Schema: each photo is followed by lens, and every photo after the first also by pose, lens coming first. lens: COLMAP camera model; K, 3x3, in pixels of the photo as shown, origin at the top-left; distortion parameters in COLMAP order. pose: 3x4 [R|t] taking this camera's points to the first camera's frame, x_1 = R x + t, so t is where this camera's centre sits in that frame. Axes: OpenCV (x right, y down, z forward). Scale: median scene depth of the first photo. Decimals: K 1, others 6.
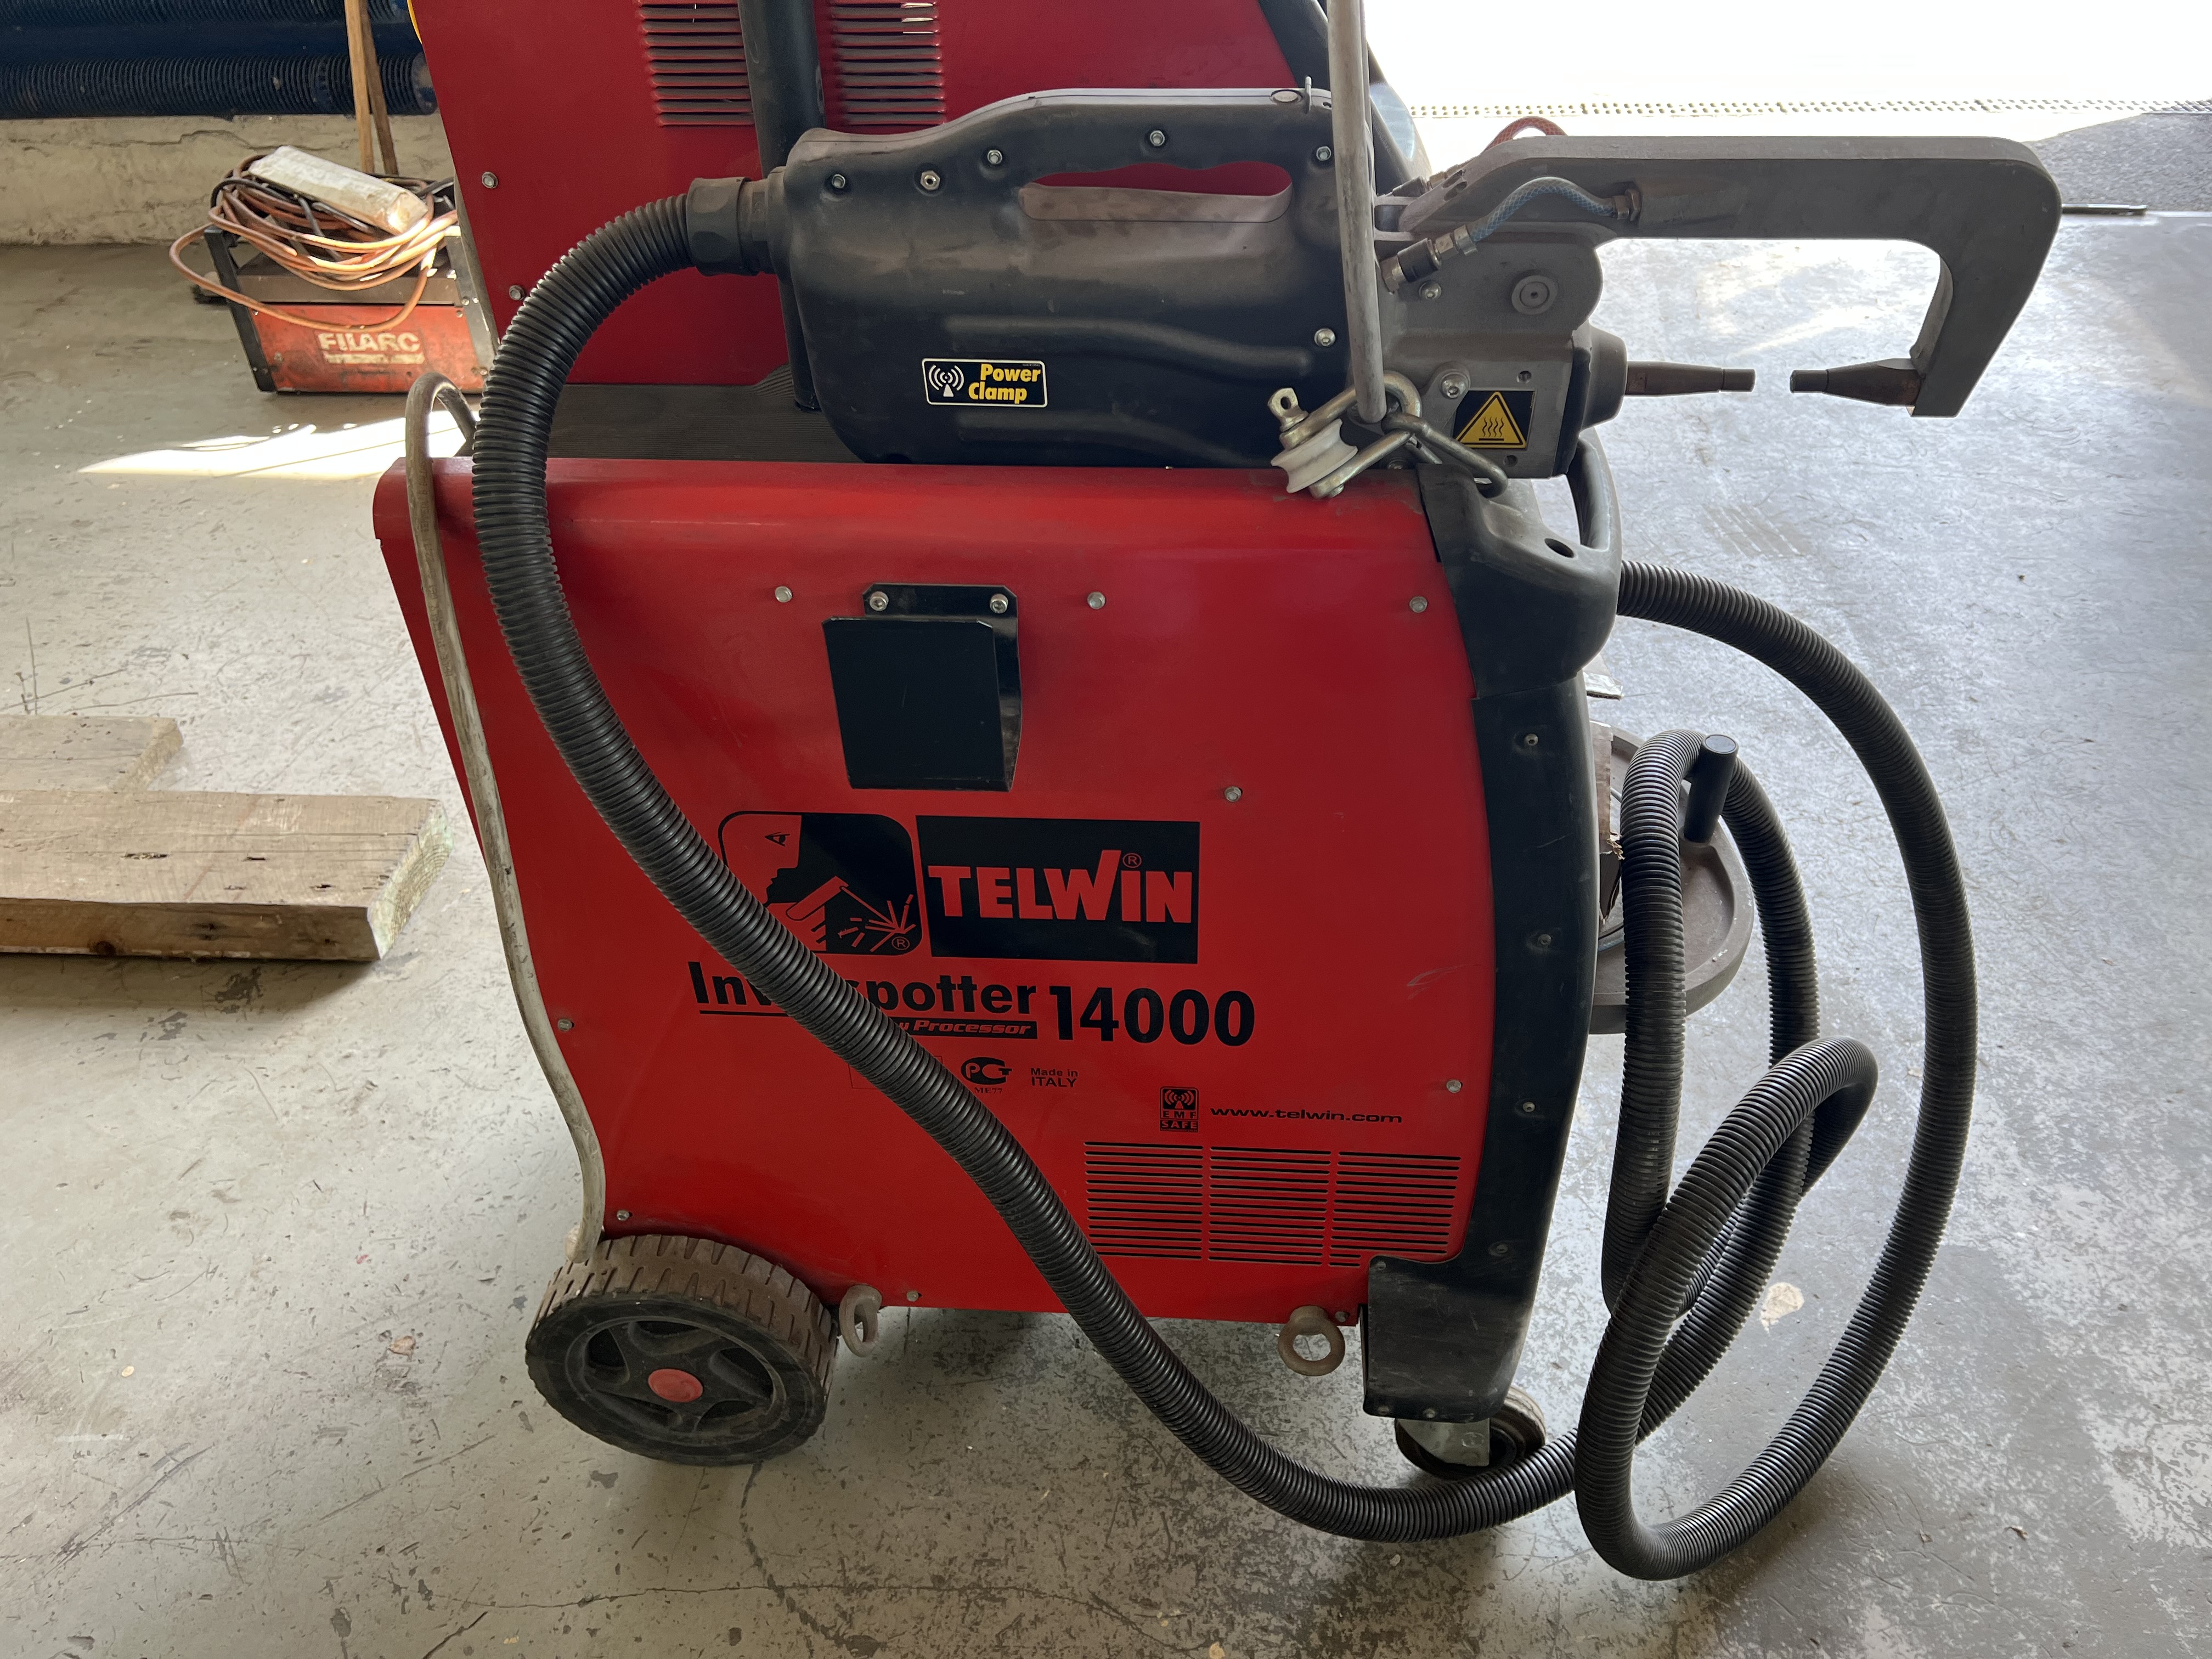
lens RADIAL K [[1664.7, 0, 1108.7], [0, 1664.7, 839.8], [0, 0, 1]] dist [0.043028, -0.071537]
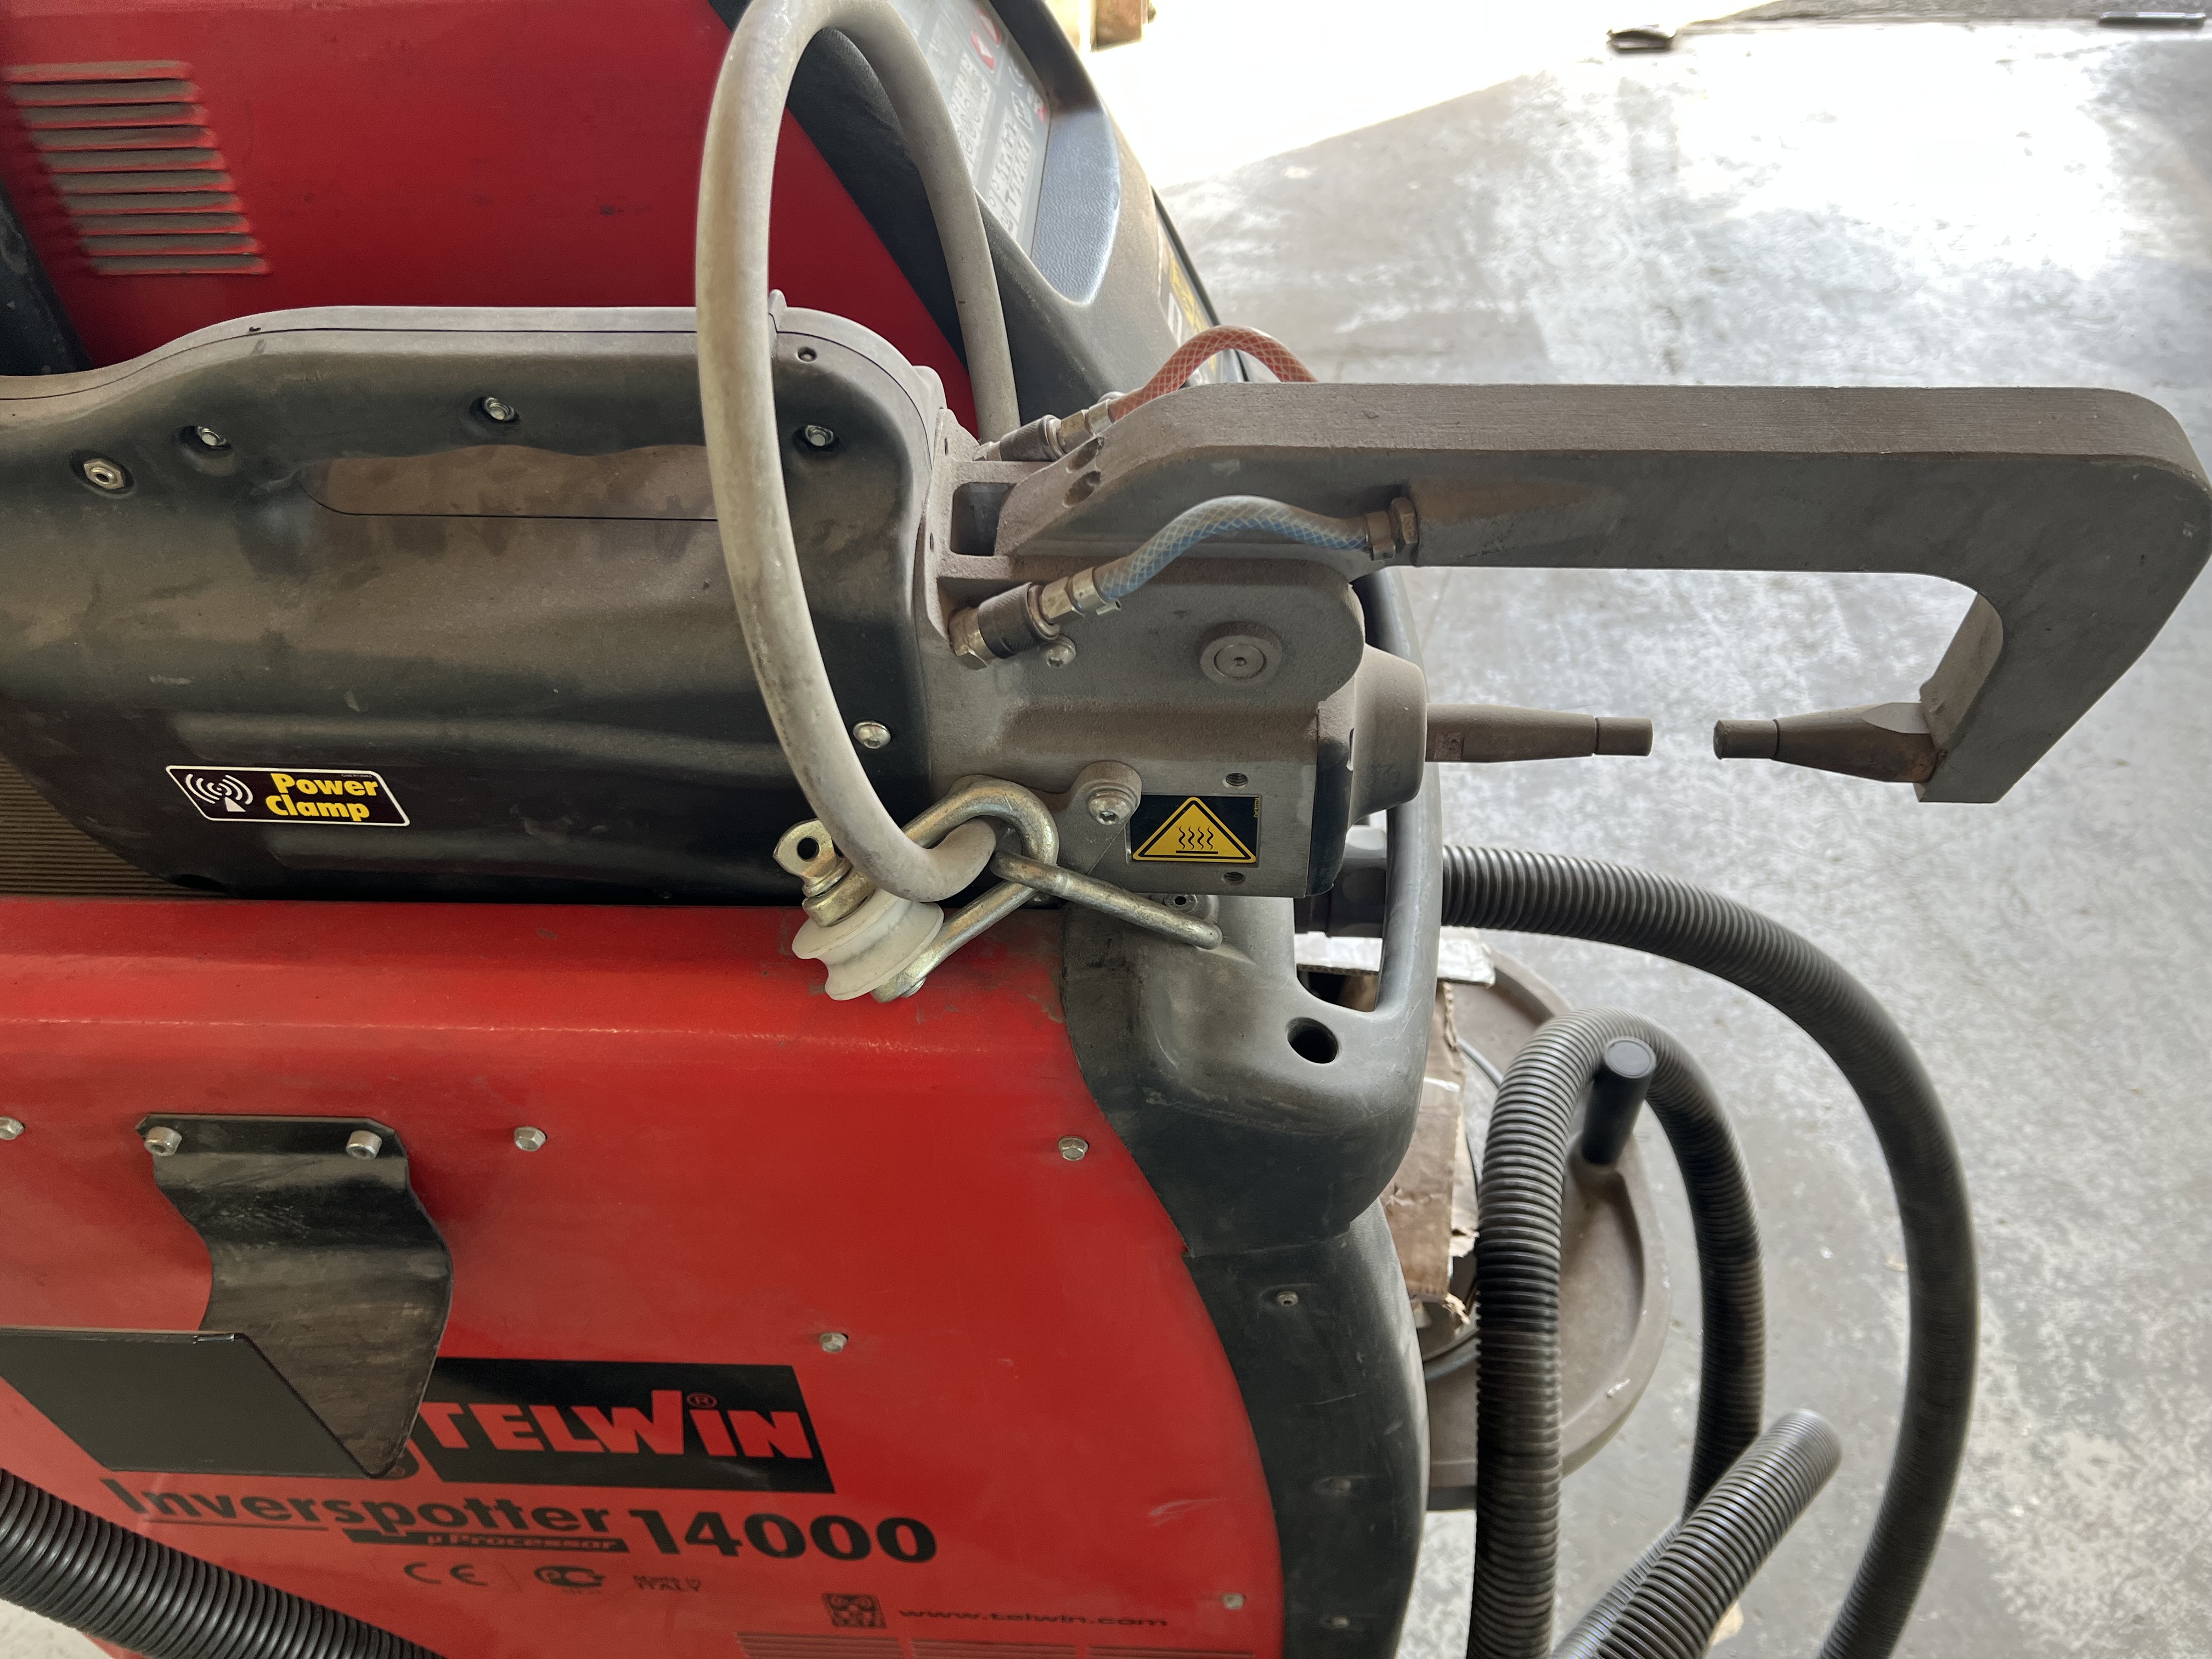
lens RADIAL K [[1673.3, 0, 1119.7], [0, 1673.3, 828.0], [0, 0, 1]] dist [0.047214, -0.080403]
pose [[0.999702, -0.022249, 0.010005, 0.117219], [0.020825, 0.991936, 0.125021, -0.192252], [-0.012706, -0.124775, 0.992104, 0.252186]]
